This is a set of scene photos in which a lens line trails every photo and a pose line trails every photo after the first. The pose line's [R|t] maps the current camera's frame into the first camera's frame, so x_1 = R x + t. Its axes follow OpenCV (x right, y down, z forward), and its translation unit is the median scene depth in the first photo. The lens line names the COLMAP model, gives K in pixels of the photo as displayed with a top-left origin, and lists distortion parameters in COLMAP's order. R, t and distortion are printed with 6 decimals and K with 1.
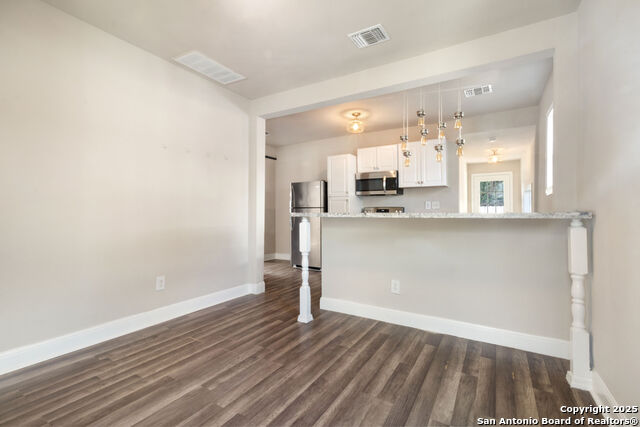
lens RADIAL K [[293.9, 0, 322.3], [0, 293.9, 210.6], [0, 0, 1]] dist [0.010375, -0.000822]
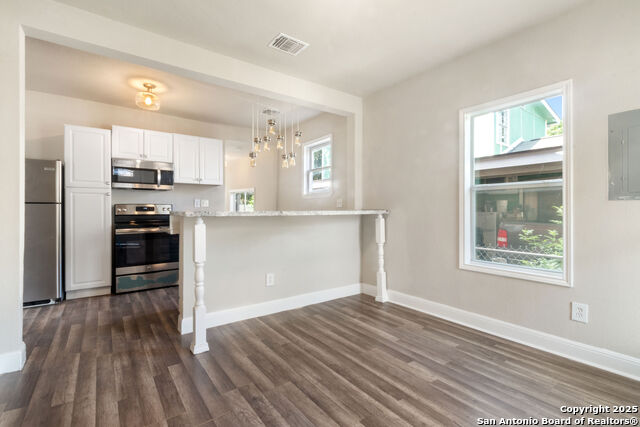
lens RADIAL K [[293.9, 0, 318.7], [0, 293.9, 212.9], [0, 0, 1]] dist [0.010375, -0.000822]
pose [[0.381283, -0.010132, 0.924403, -0.816568], [-0.006072, 0.999891, 0.013463, -0.002514], [-0.924439, -0.010746, 0.381180, 0.514171]]
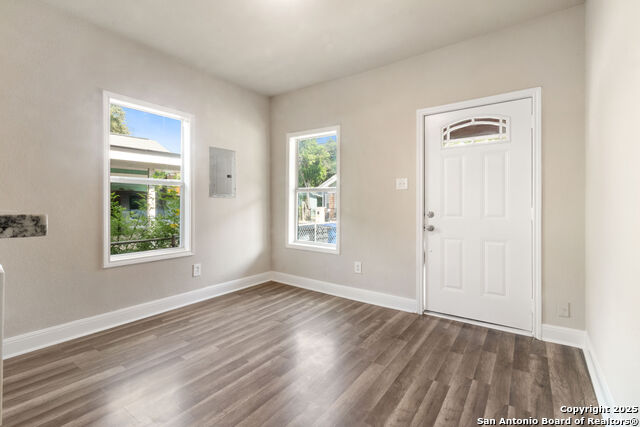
lens RADIAL K [[293.9, 0, 323.2], [0, 293.9, 207.3], [0, 0, 1]] dist [0.010375, -0.000822]
pose [[-0.998036, -0.011351, 0.061608, -0.350710], [-0.011099, 0.999929, 0.004429, 0.003645], [-0.061654, 0.003736, -0.998091, 1.448197]]
